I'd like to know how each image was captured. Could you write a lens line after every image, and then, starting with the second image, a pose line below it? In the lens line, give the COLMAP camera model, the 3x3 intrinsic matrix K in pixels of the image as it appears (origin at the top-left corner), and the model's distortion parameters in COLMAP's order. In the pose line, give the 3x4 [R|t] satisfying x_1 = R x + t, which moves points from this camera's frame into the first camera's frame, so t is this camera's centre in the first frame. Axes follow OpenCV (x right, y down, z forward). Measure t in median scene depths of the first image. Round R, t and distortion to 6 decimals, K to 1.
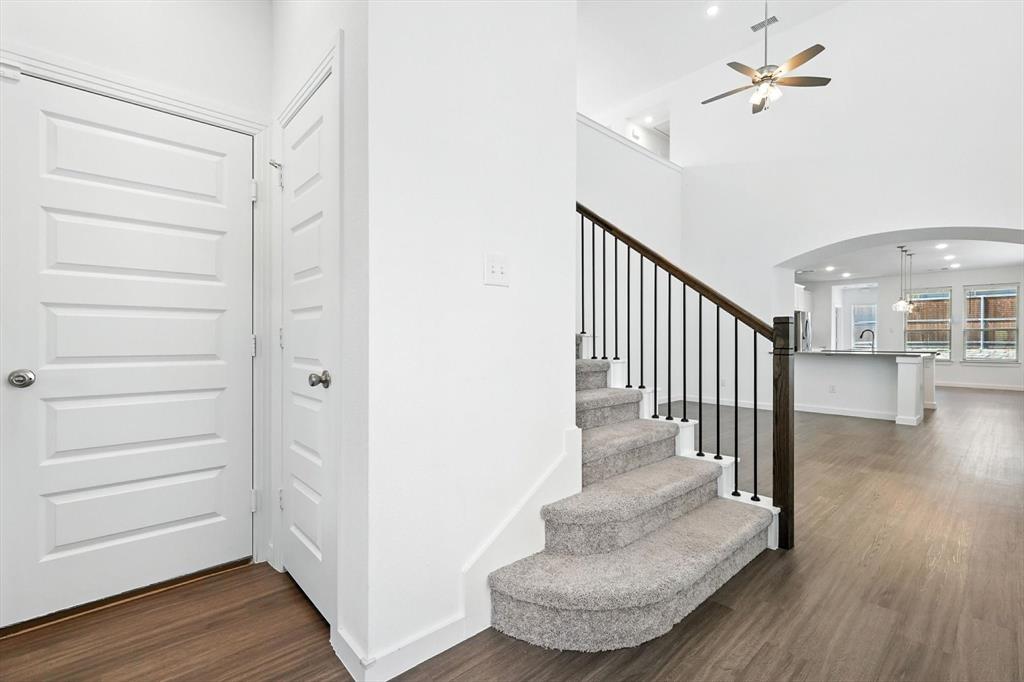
lens RADIAL K [[450.5, 0, 509.7], [0, 450.5, 344.2], [0, 0, 1]] dist [-0.001243, -0.000840]
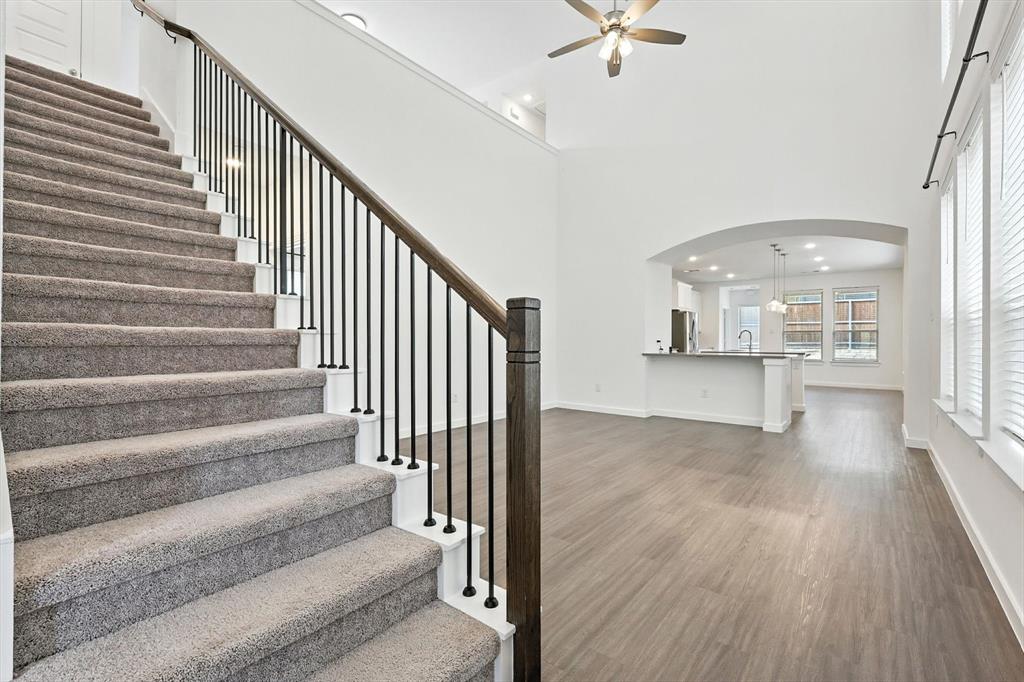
lens RADIAL K [[450.5, 0, 513.9], [0, 450.5, 343.6], [0, 0, 1]] dist [-0.001243, -0.000840]
pose [[0.986646, -0.001289, 0.162873, 0.168666], [0.001976, 0.999990, -0.004056, 0.000273], [-0.162866, 0.004323, 0.986639, 0.141387]]
